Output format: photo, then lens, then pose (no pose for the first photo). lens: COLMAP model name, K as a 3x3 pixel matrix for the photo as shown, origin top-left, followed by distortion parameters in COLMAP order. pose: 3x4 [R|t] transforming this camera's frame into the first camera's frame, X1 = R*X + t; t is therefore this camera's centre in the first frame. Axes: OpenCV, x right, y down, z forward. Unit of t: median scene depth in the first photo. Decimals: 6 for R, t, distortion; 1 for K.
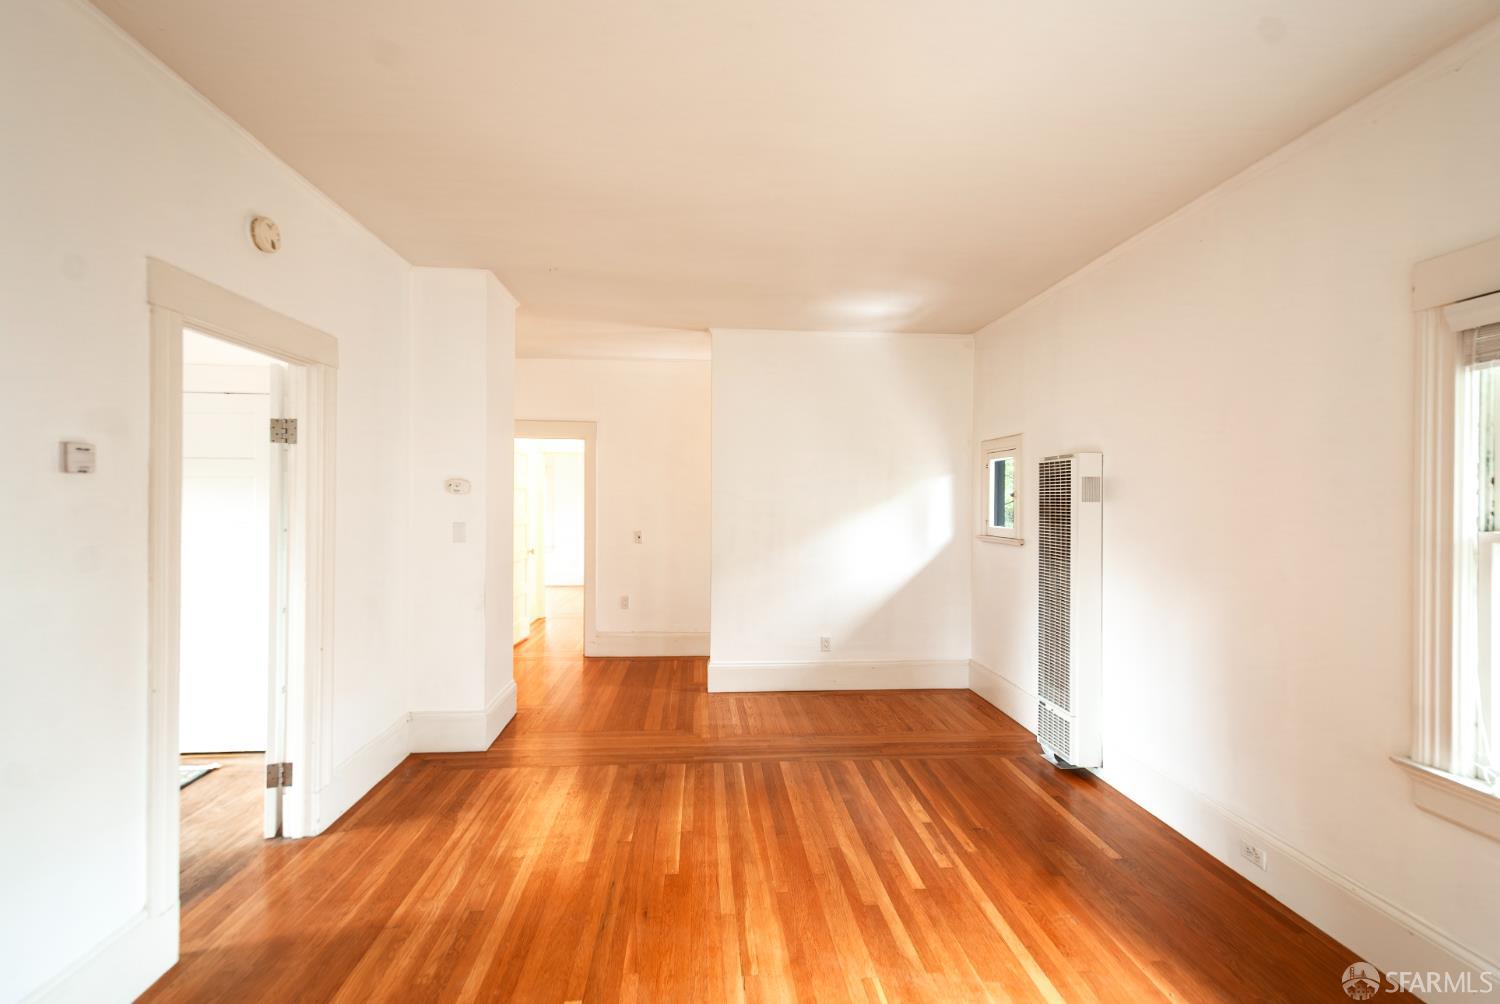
lens RADIAL K [[651.3, 0, 750.0], [0, 651.3, 502.0], [0, 0, 1]] dist [0.010338, -0.006858]
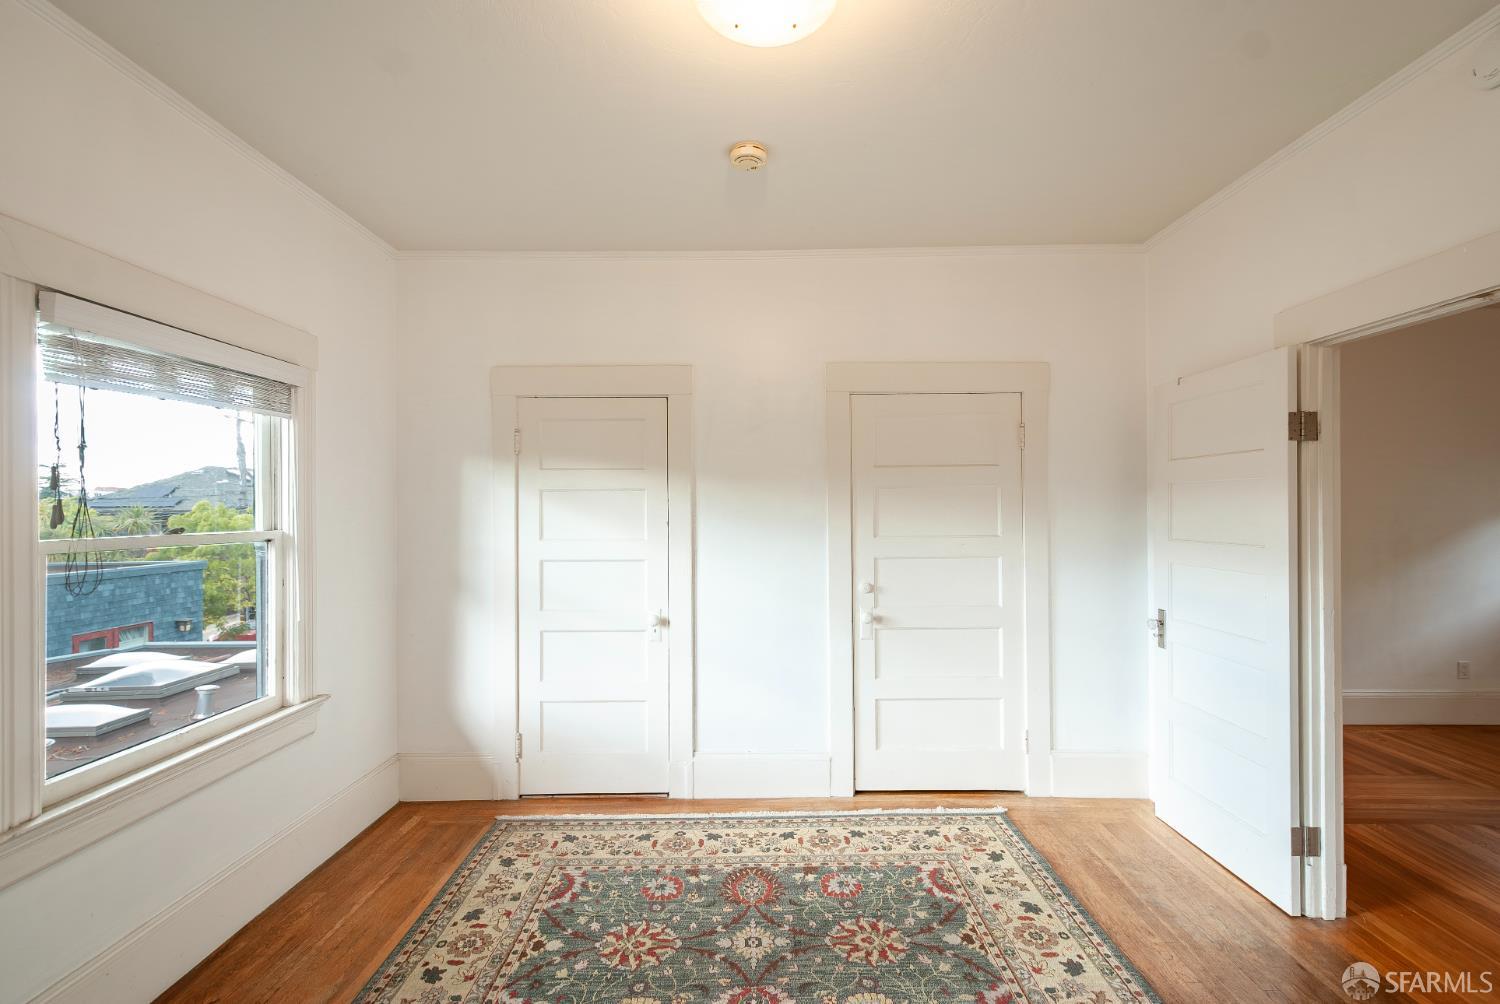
lens RADIAL K [[663.0, 0, 754.0], [0, 663.0, 508.1], [0, 0, 1]] dist [0.004746, -0.000086]
pose [[0.996883, -0.013020, -0.077811, -0.896212], [0.013095, 0.999914, 0.000463, -0.009475], [0.077799, -0.001481, 0.996968, 0.067868]]
